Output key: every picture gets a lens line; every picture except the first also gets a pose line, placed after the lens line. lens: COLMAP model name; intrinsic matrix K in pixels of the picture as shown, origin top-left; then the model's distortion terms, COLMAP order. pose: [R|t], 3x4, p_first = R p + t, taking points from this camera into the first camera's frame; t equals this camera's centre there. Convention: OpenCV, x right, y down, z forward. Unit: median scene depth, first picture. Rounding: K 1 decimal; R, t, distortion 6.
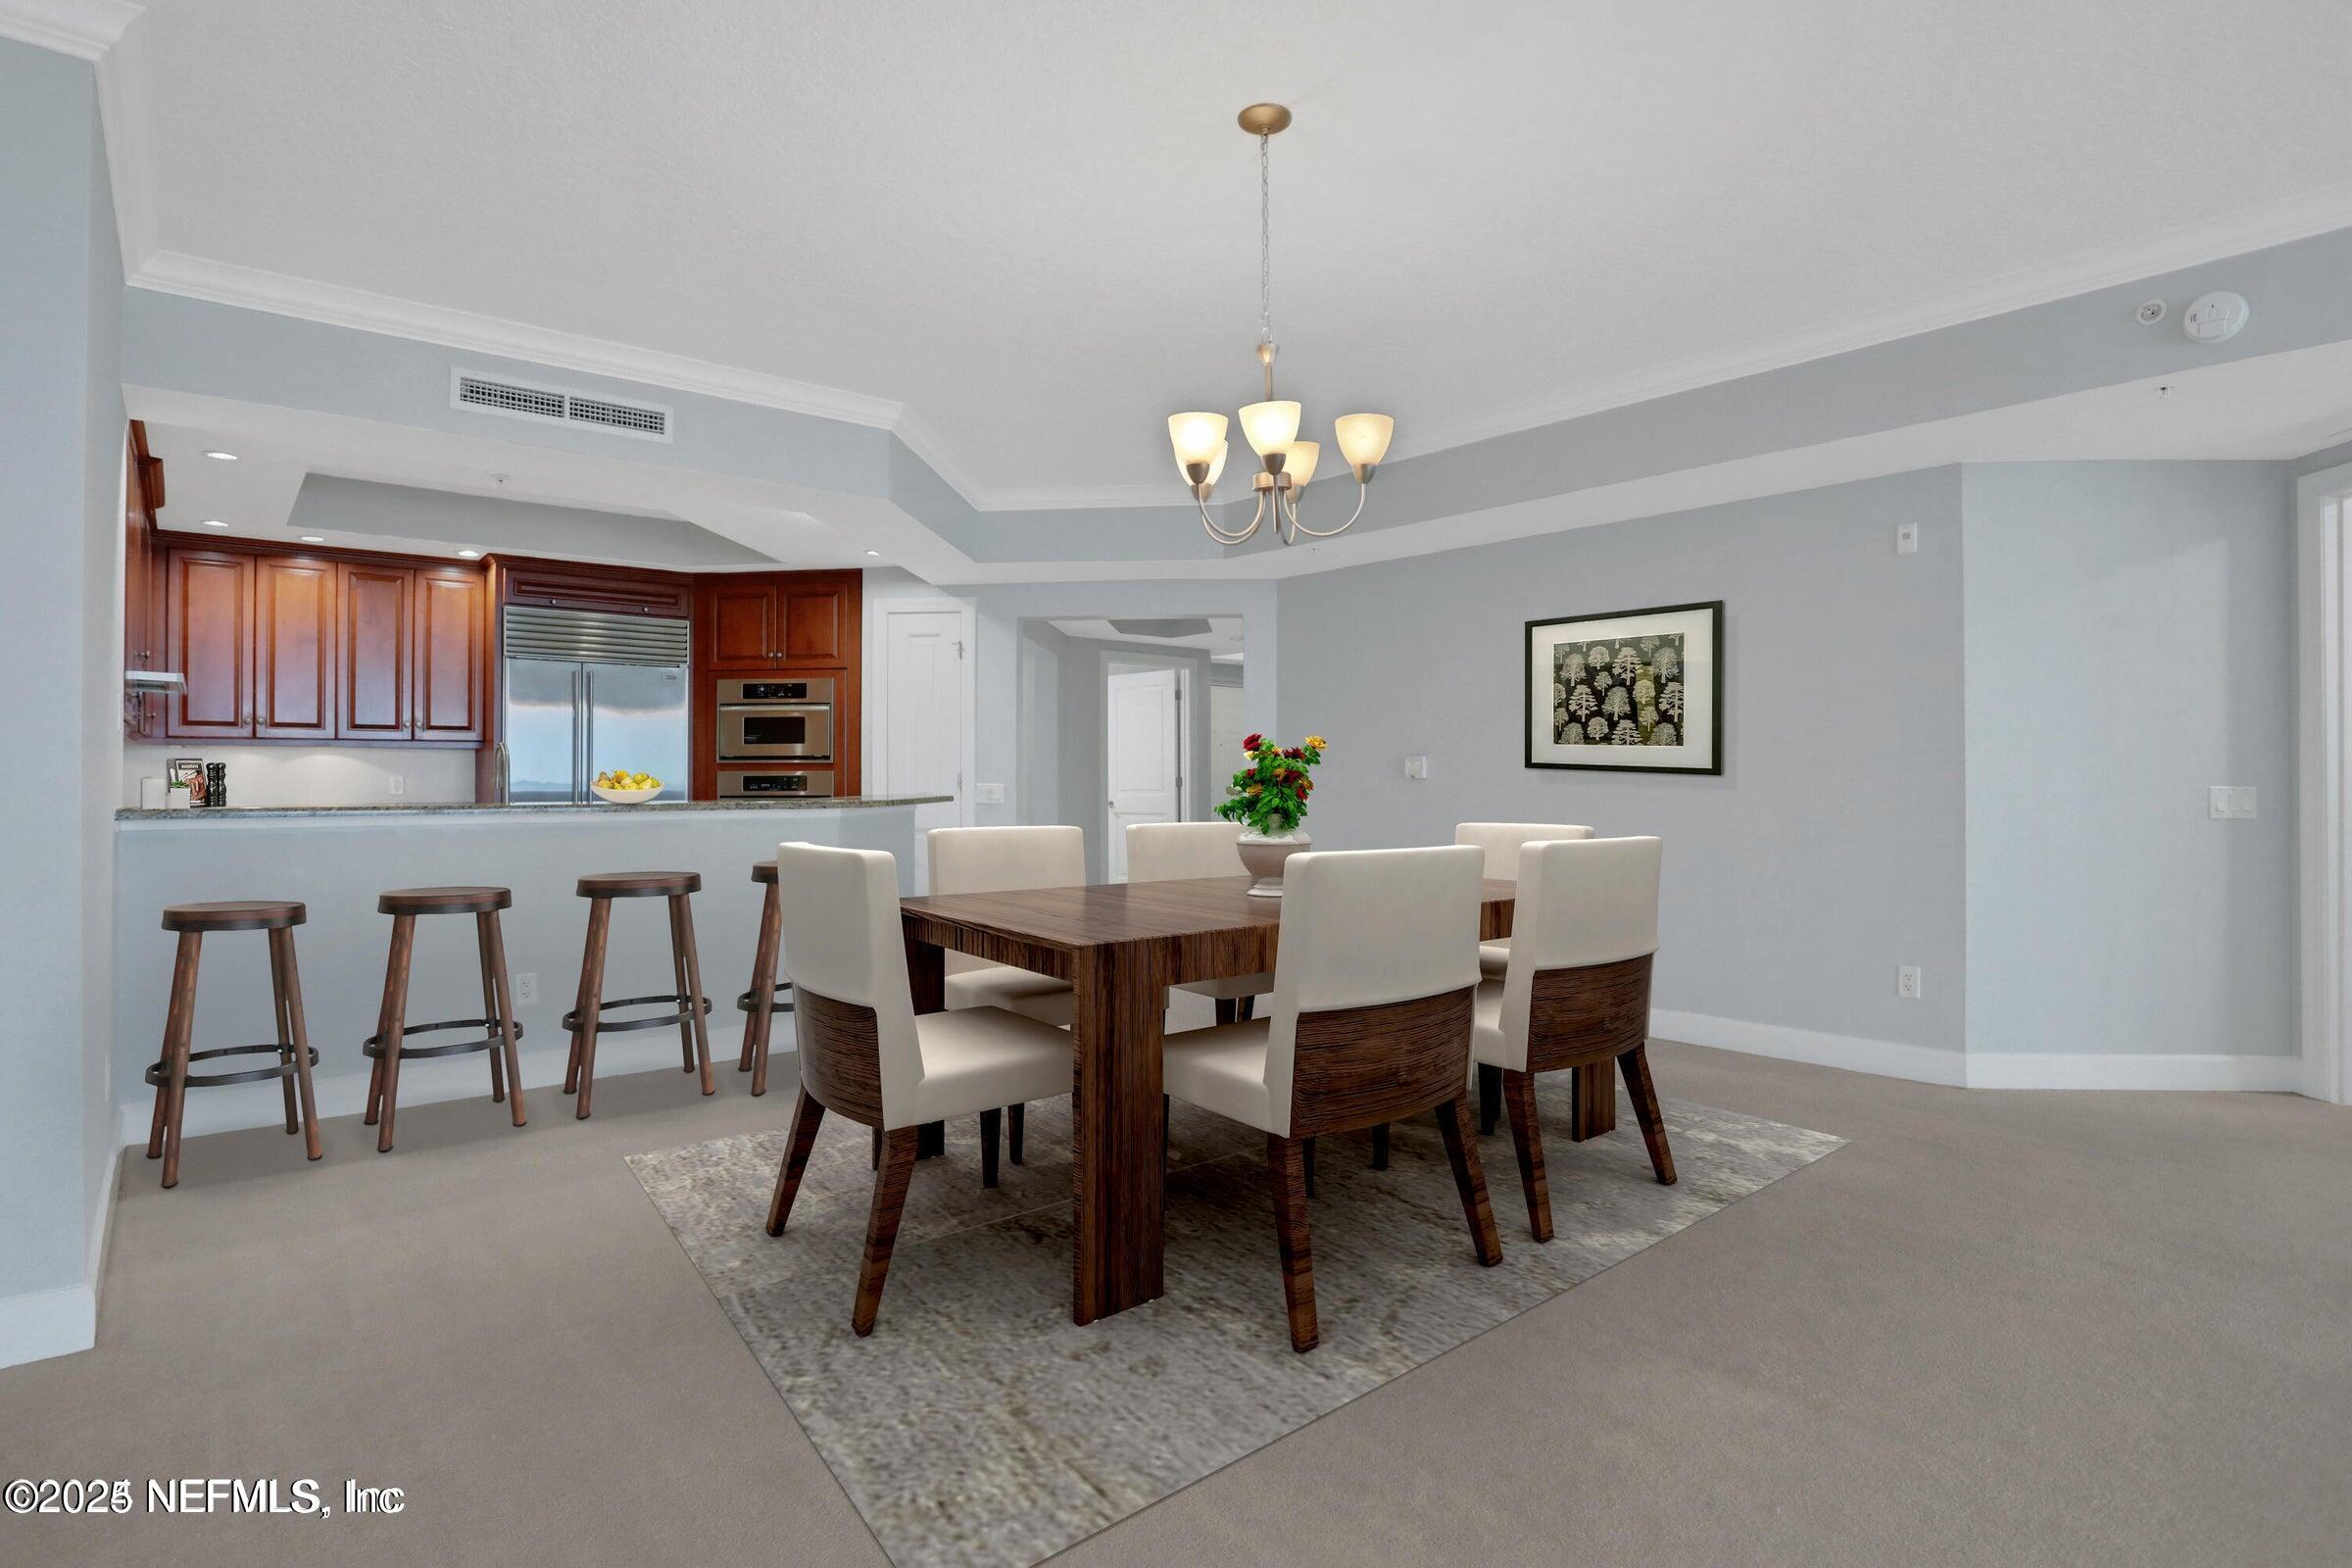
lens RADIAL K [[1196.6, 0, 1037.0], [0, 1196.6, 774.4], [0, 0, 1]] dist [-0.065929, 0.108407]
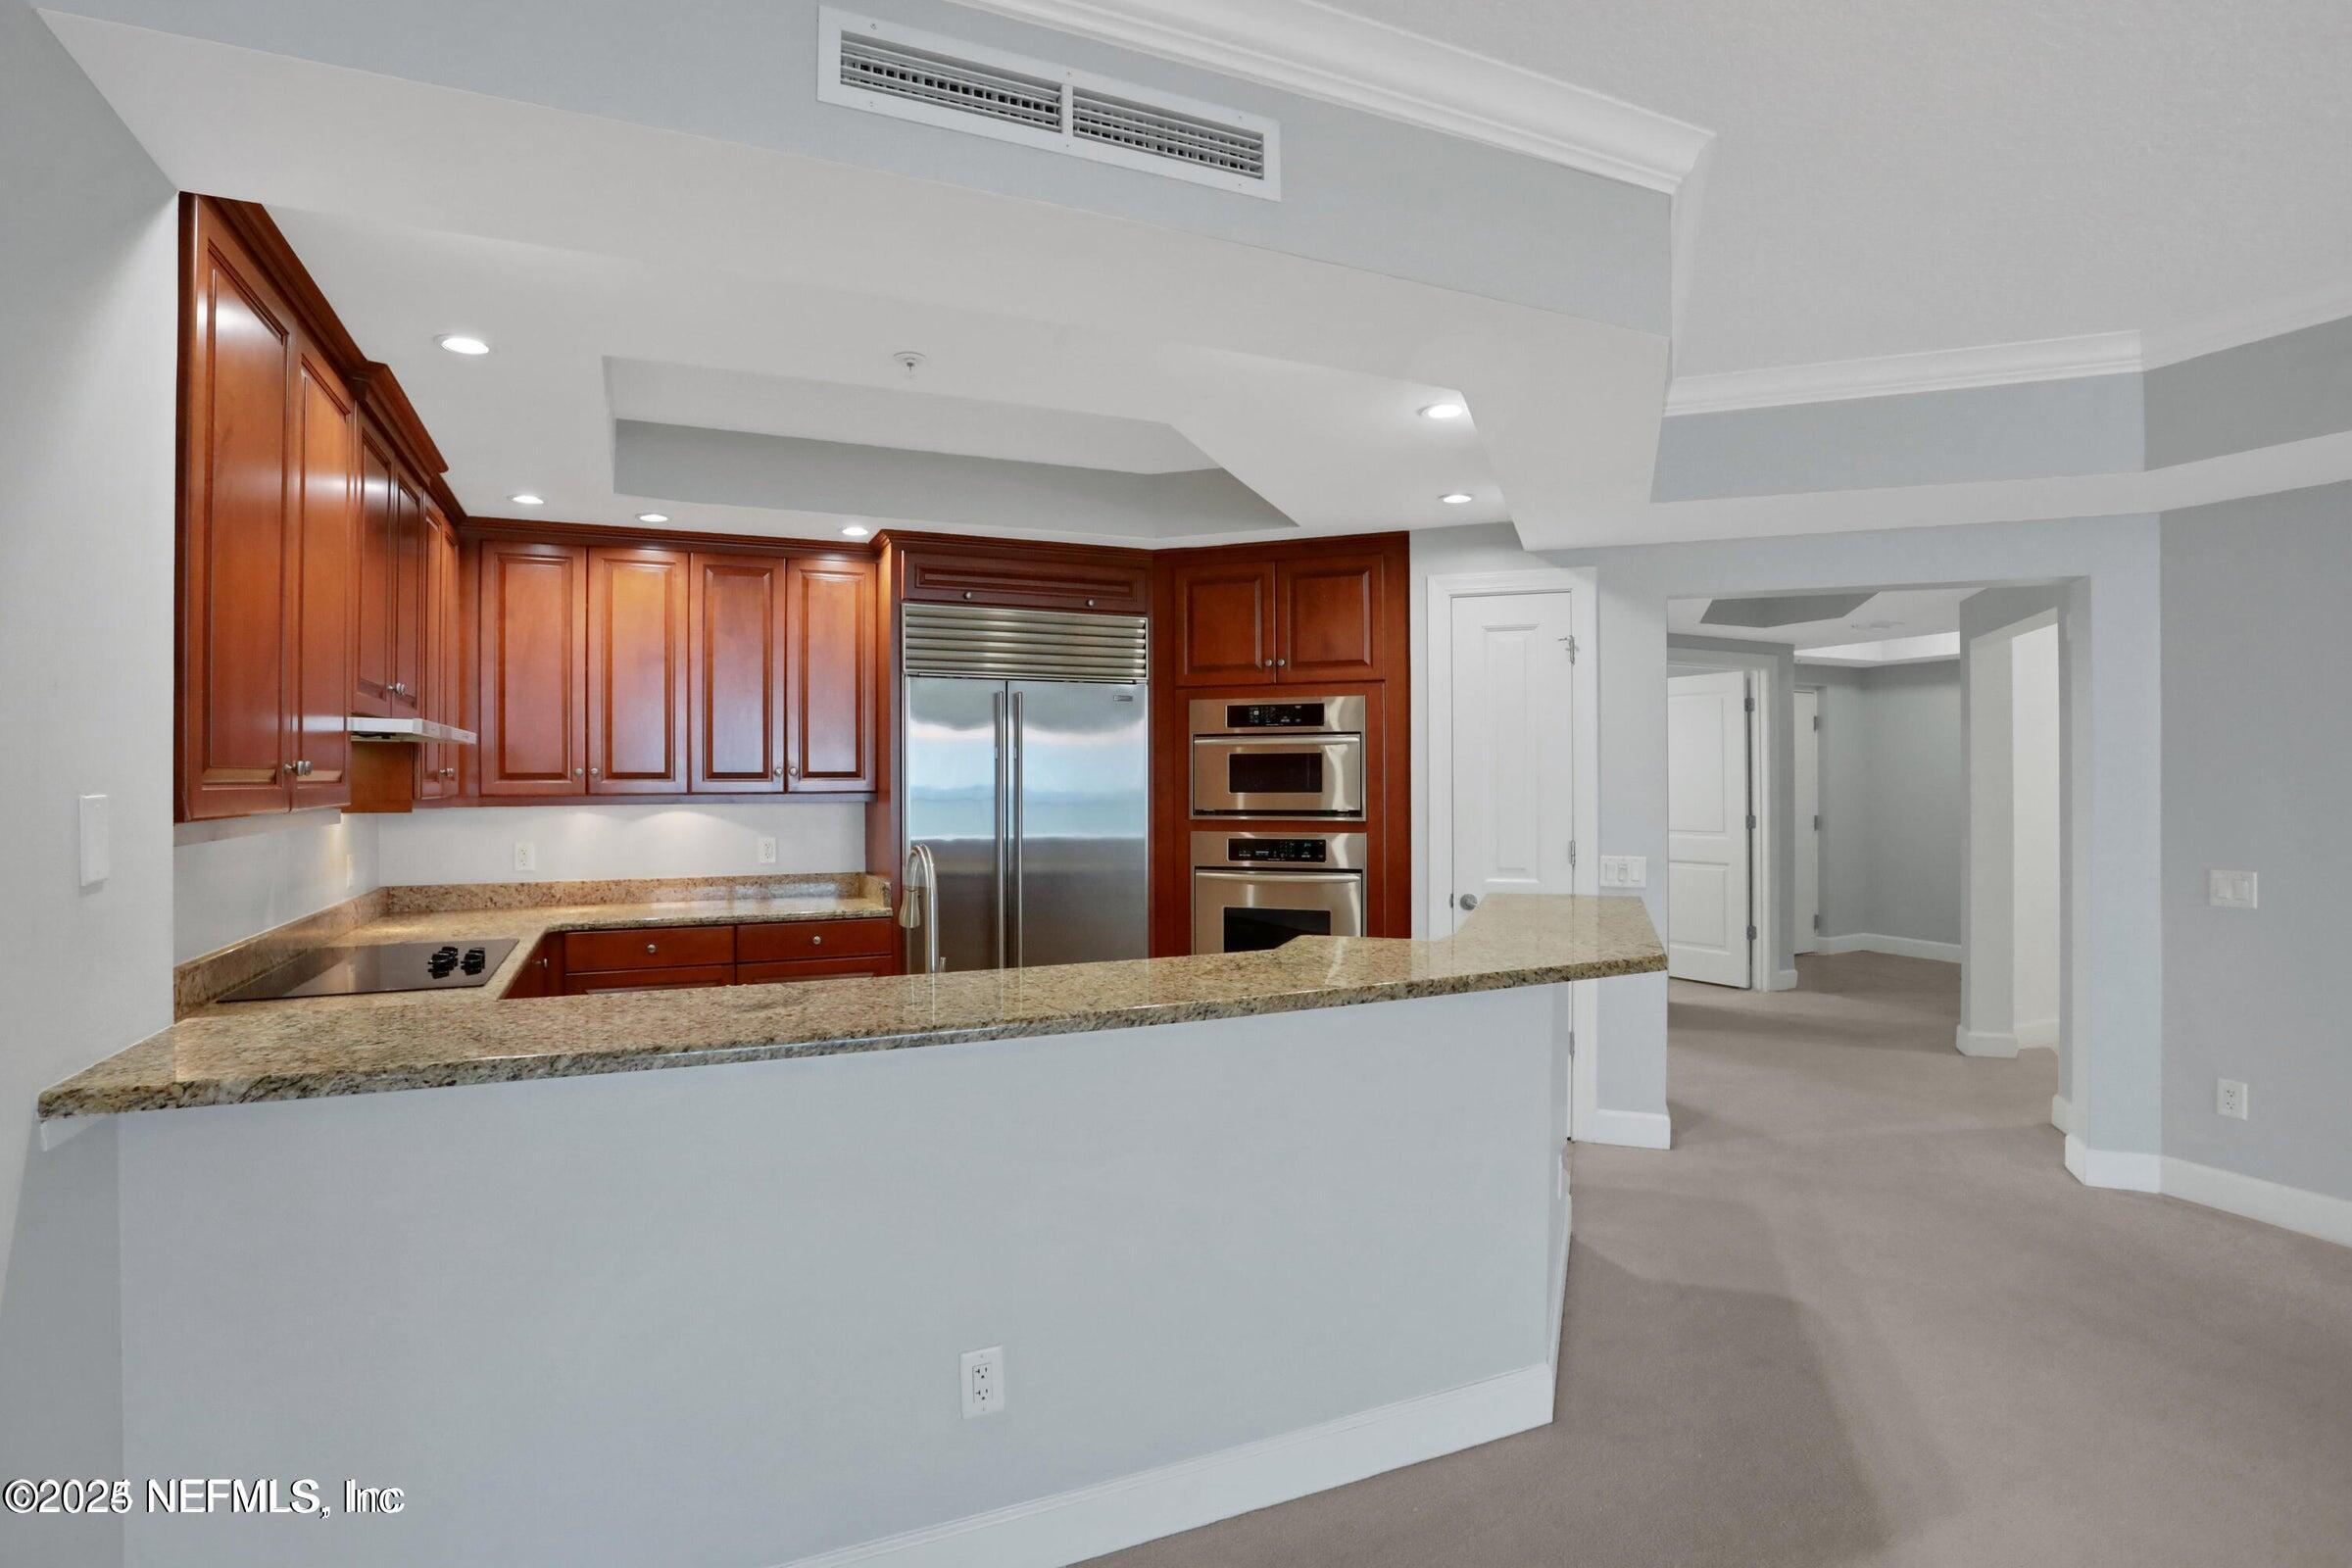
lens RADIAL K [[1132.2, 0, 1135.0], [0, 1132.2, 775.7], [0, 0, 1]] dist [-0.044665, 0.000381]
pose [[0.979333, -0.005721, -0.202176, -0.174847], [0.005986, 0.999982, 0.000702, -0.037818], [0.202168, -0.001898, 0.979349, 0.361298]]
